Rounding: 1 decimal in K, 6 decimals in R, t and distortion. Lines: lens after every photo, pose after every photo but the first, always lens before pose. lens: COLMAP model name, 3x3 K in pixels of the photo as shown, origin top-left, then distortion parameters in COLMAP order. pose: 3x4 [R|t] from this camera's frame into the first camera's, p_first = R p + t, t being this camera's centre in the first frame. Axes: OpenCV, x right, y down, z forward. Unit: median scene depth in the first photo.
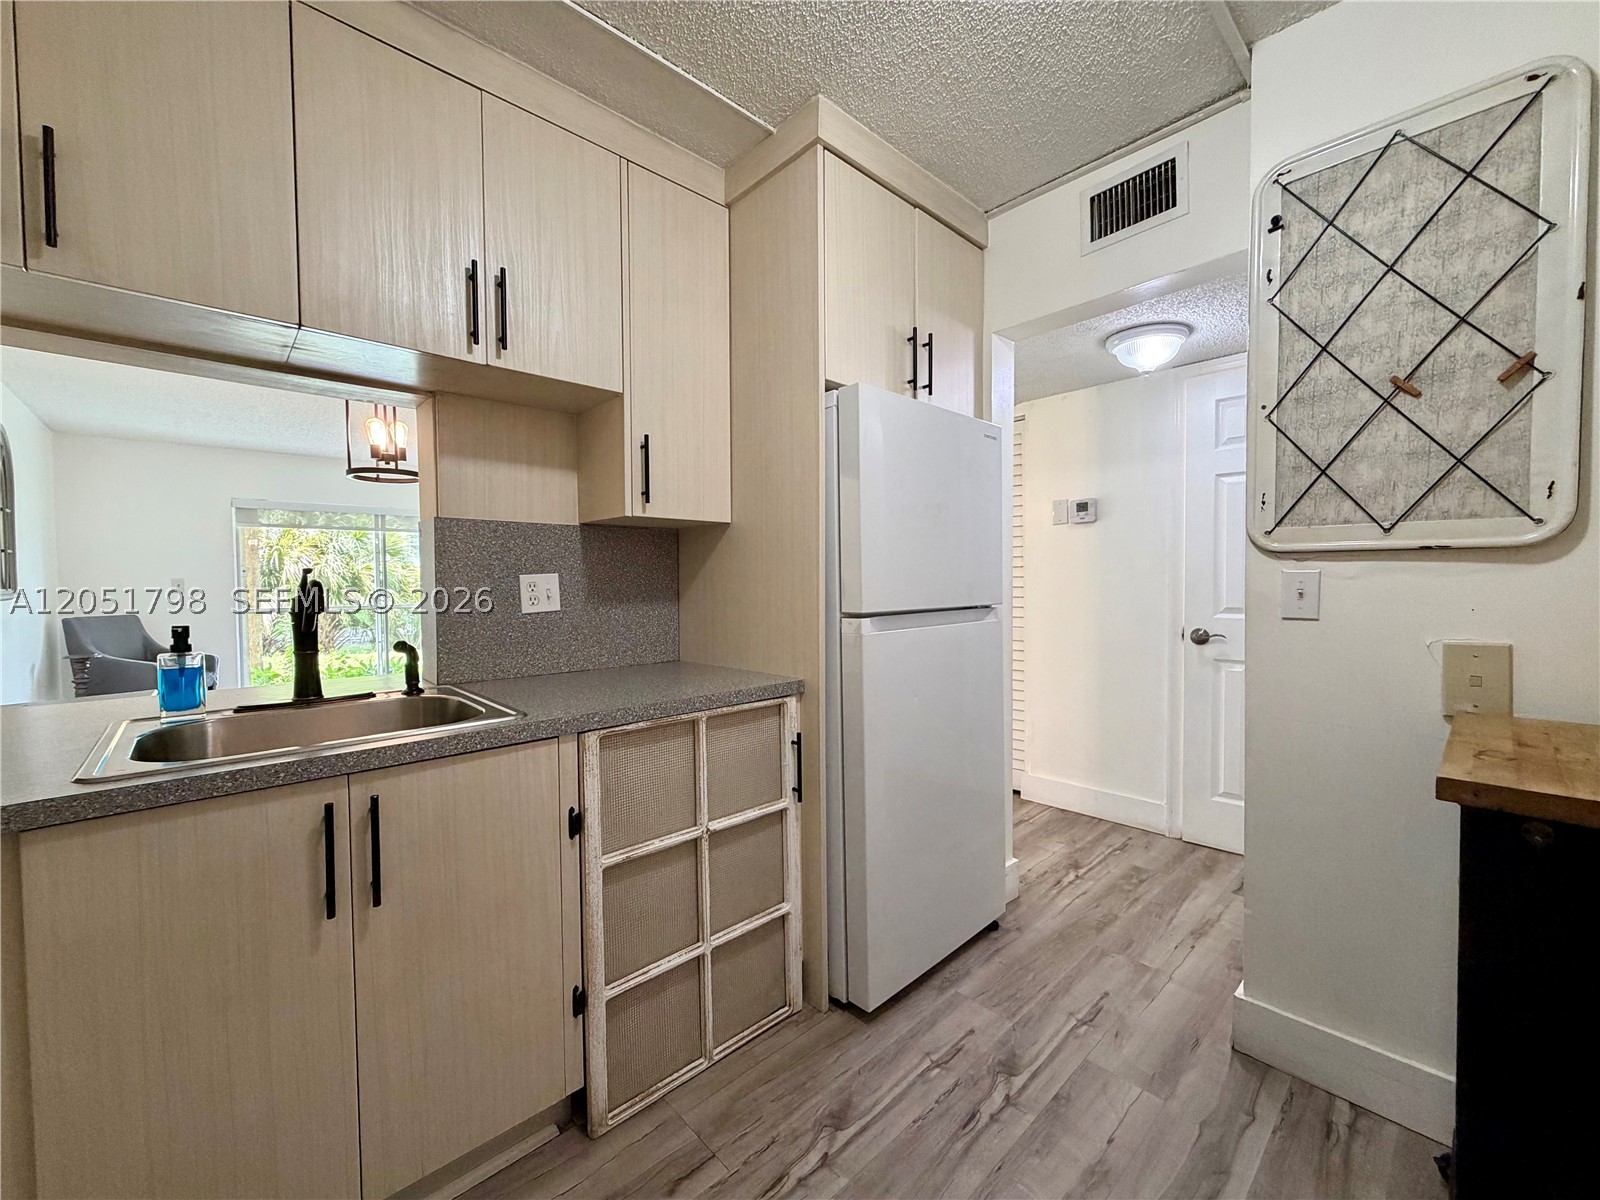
lens RADIAL K [[636.3, 0, 797.0], [0, 636.3, 597.2], [0, 0, 1]] dist [0.001403, -0.000366]
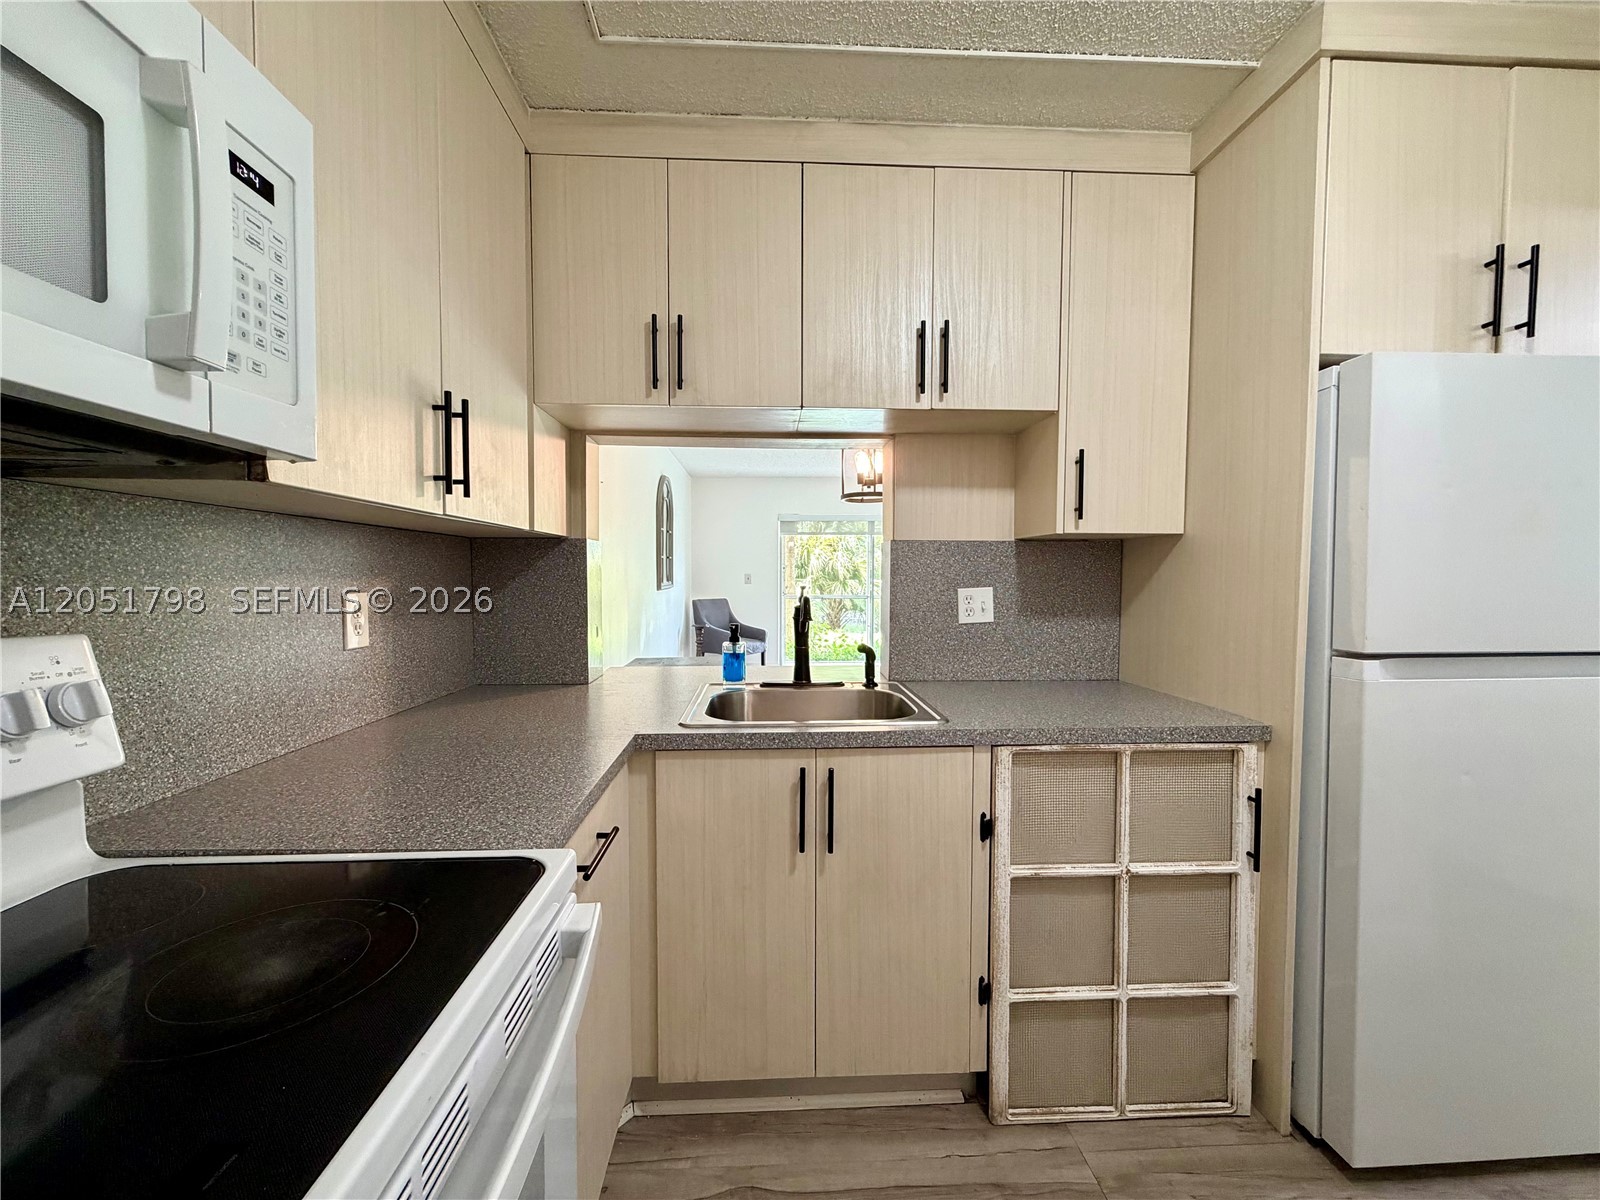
lens RADIAL K [[636.3, 0, 803.7], [0, 636.3, 597.0], [0, 0, 1]] dist [0.001403, -0.000366]
pose [[0.770003, 0.036219, -0.637012, 0.070433], [-0.027731, 0.999344, 0.023299, -0.043487], [0.637437, -0.000276, 0.770502, -0.025098]]
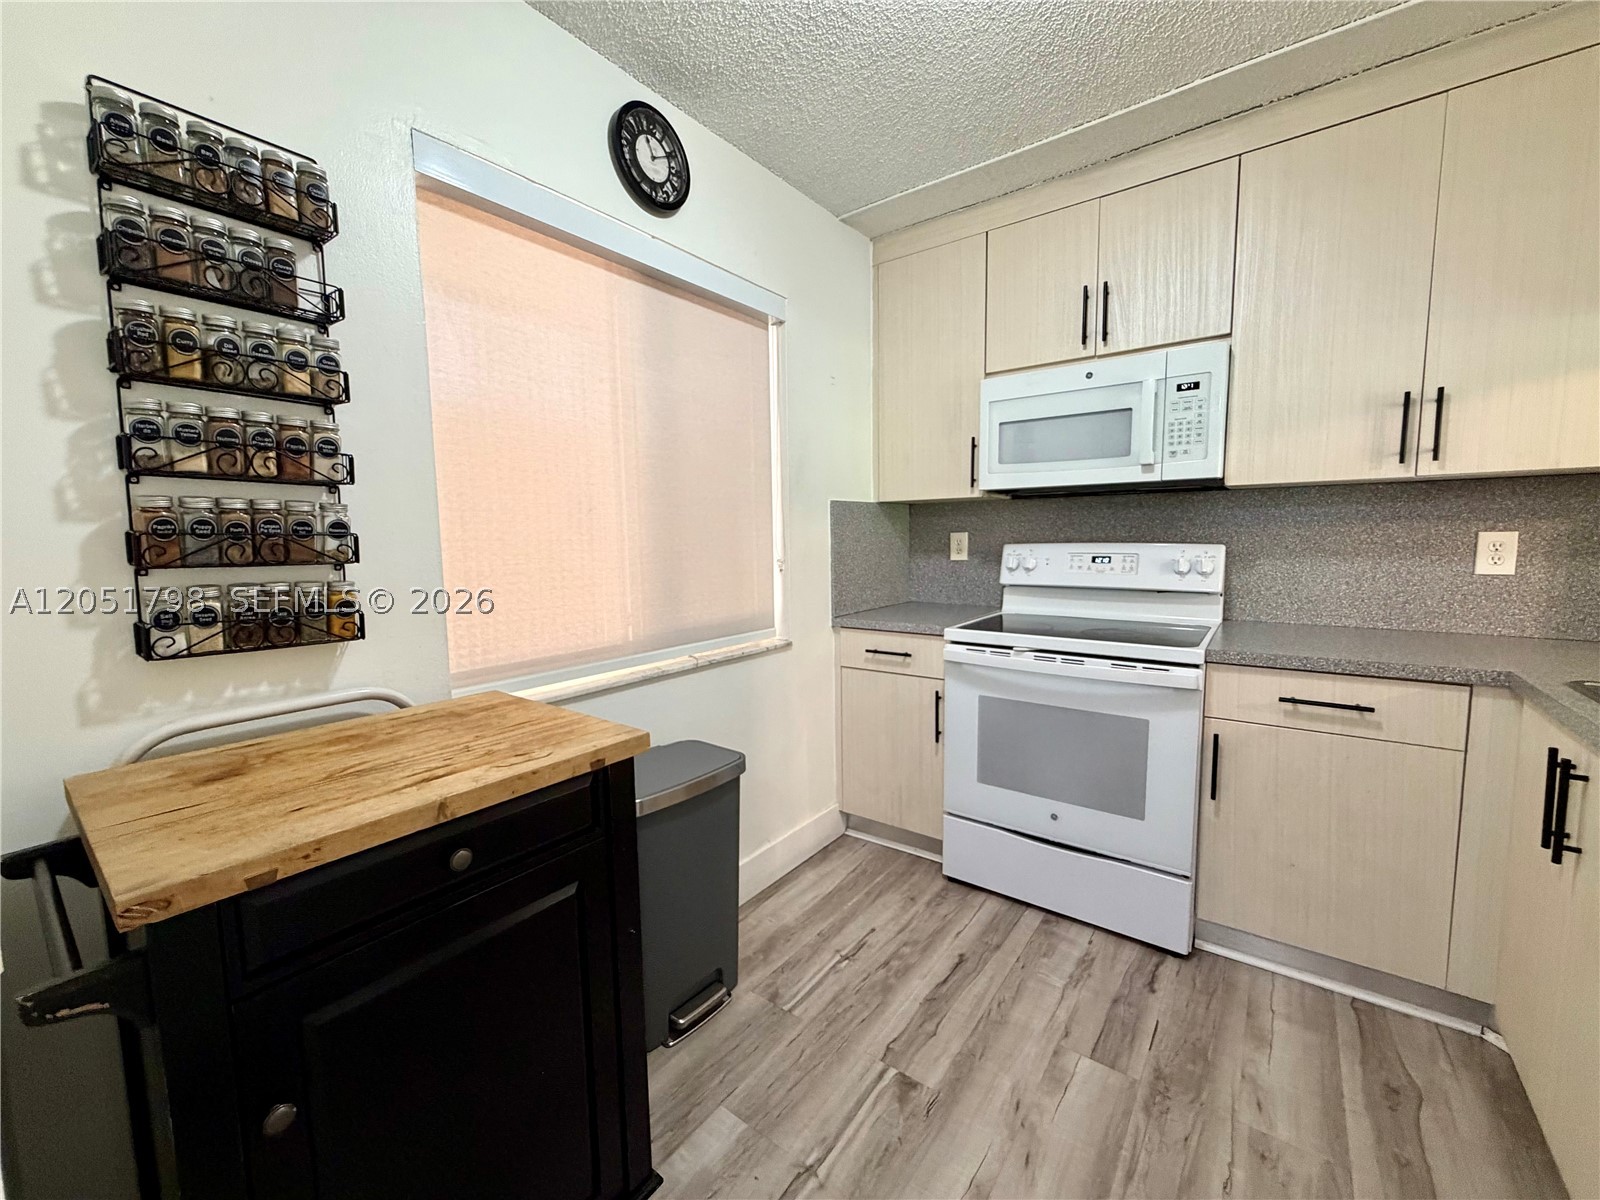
lens RADIAL K [[636.3, 0, 802.1], [0, 636.3, 597.4], [0, 0, 1]] dist [0.001403, -0.000366]
pose [[-0.983823, 0.045277, -0.173325, 0.743091], [0.023676, 0.991909, 0.124727, -0.084391], [0.177570, 0.118606, -0.976935, 1.983529]]
